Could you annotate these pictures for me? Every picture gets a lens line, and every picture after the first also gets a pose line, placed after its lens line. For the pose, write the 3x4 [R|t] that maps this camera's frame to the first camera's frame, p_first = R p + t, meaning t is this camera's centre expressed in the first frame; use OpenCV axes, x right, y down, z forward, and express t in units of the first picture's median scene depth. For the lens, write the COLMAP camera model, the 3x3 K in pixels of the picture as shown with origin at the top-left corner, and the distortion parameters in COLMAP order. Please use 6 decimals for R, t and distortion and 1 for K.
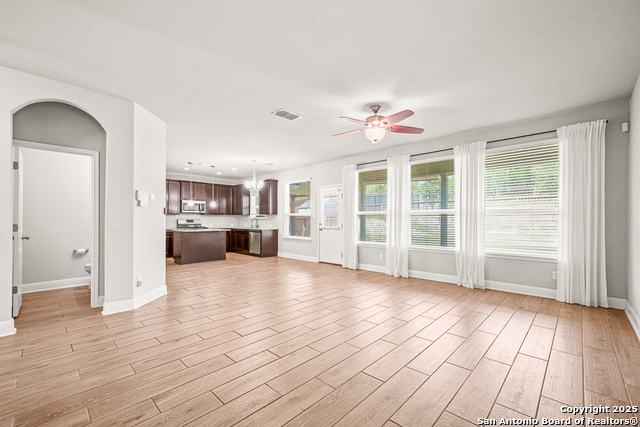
lens RADIAL K [[268.2, 0, 321.0], [0, 268.2, 219.9], [0, 0, 1]] dist [-0.000570, 0.000247]
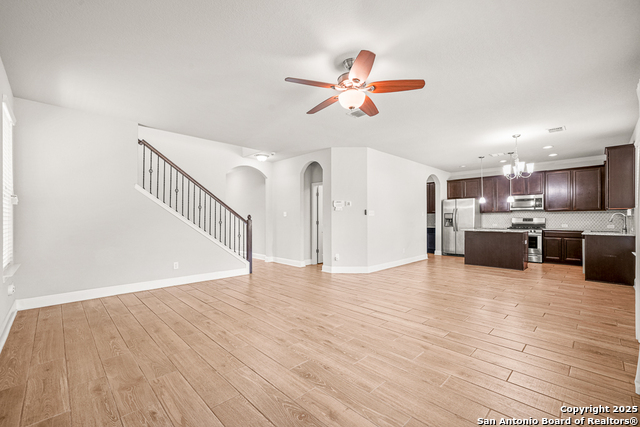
lens RADIAL K [[273.1, 0, 319.1], [0, 273.1, 219.9], [0, 0, 1]] dist [0.000756, 0.000084]
pose [[-0.031579, 0.002049, -0.999499, 0.406765], [0.003233, 0.999993, 0.001948, 0.000696], [0.999496, -0.003170, -0.031585, 0.405410]]
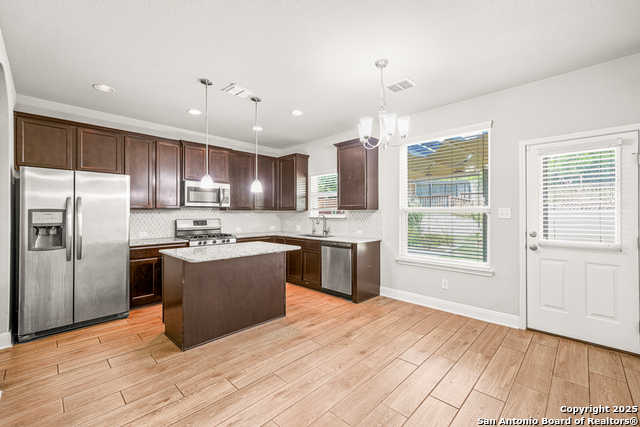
lens RADIAL K [[268.1, 0, 322.1], [0, 268.1, 213.1], [0, 0, 1]] dist [0.000958, 0.000195]
pose [[0.999986, -0.002014, -0.004943, -0.269217], [0.002019, 0.999997, 0.001061, -0.015346], [0.004941, -0.001071, 0.999987, 0.519840]]
